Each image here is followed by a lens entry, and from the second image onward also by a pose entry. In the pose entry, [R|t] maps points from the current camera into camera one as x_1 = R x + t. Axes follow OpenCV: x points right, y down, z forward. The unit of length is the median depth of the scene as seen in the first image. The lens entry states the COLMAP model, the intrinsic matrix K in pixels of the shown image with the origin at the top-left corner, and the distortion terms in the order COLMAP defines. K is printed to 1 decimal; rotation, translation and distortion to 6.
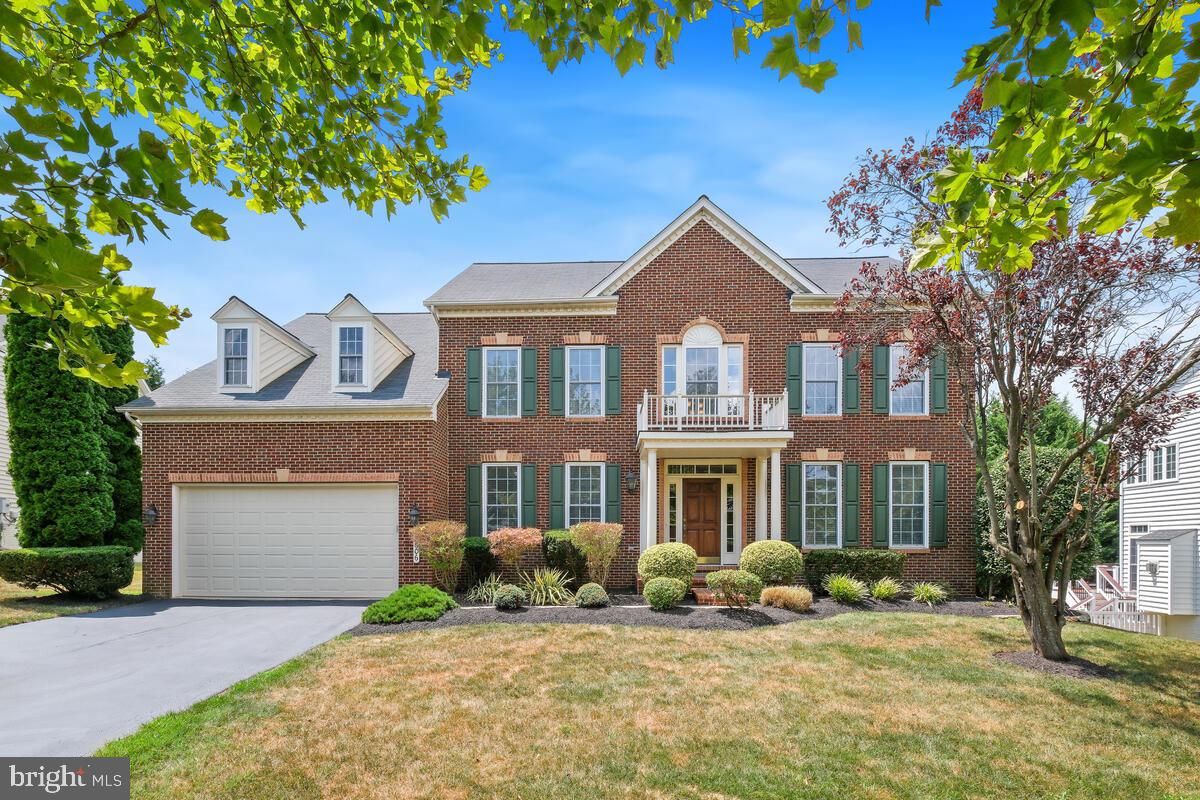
lens RADIAL K [[522.2, 0, 604.2], [0, 522.2, 421.2], [0, 0, 1]] dist [-0.002417, -0.000337]
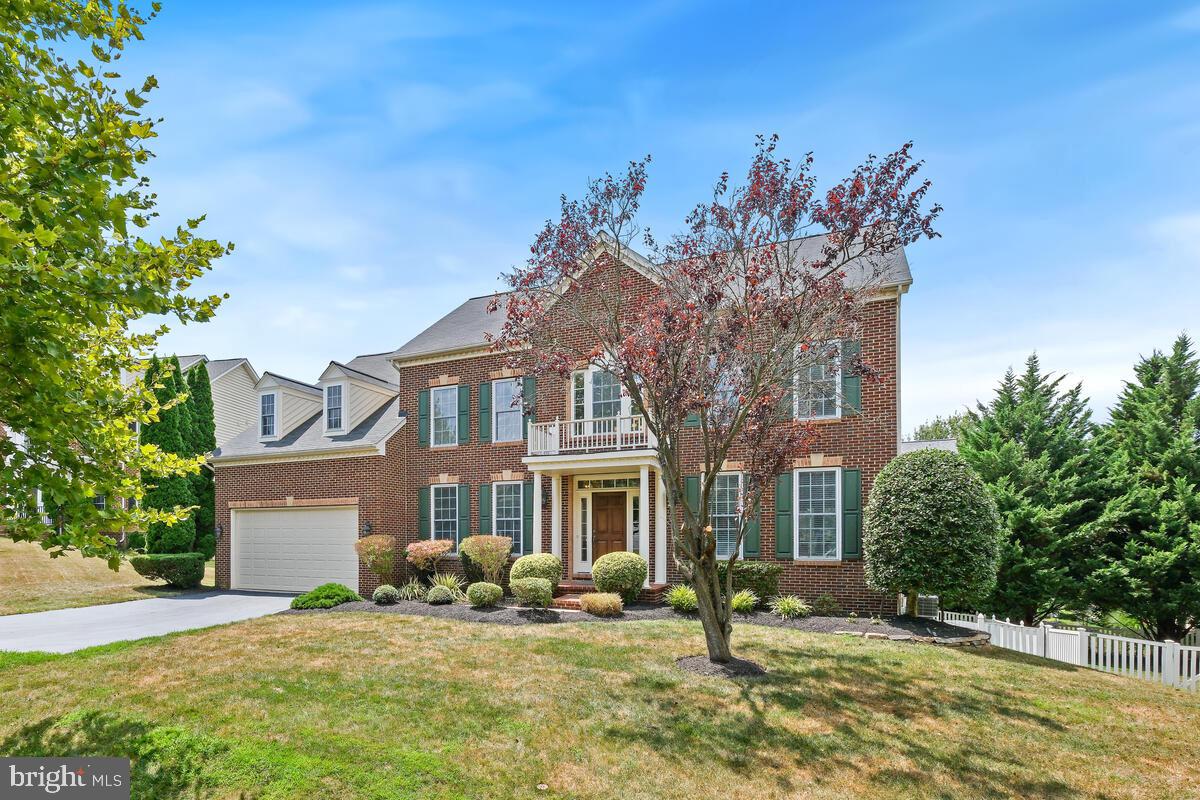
lens RADIAL K [[539.9, 0, 597.8], [0, 539.9, 433.9], [0, 0, 1]] dist [0.013356, -0.000103]
pose [[0.937207, -0.068723, -0.341935, 0.564782], [0.071309, 0.997442, -0.005018, -0.004708], [0.341405, -0.019680, 0.939710, -0.040785]]
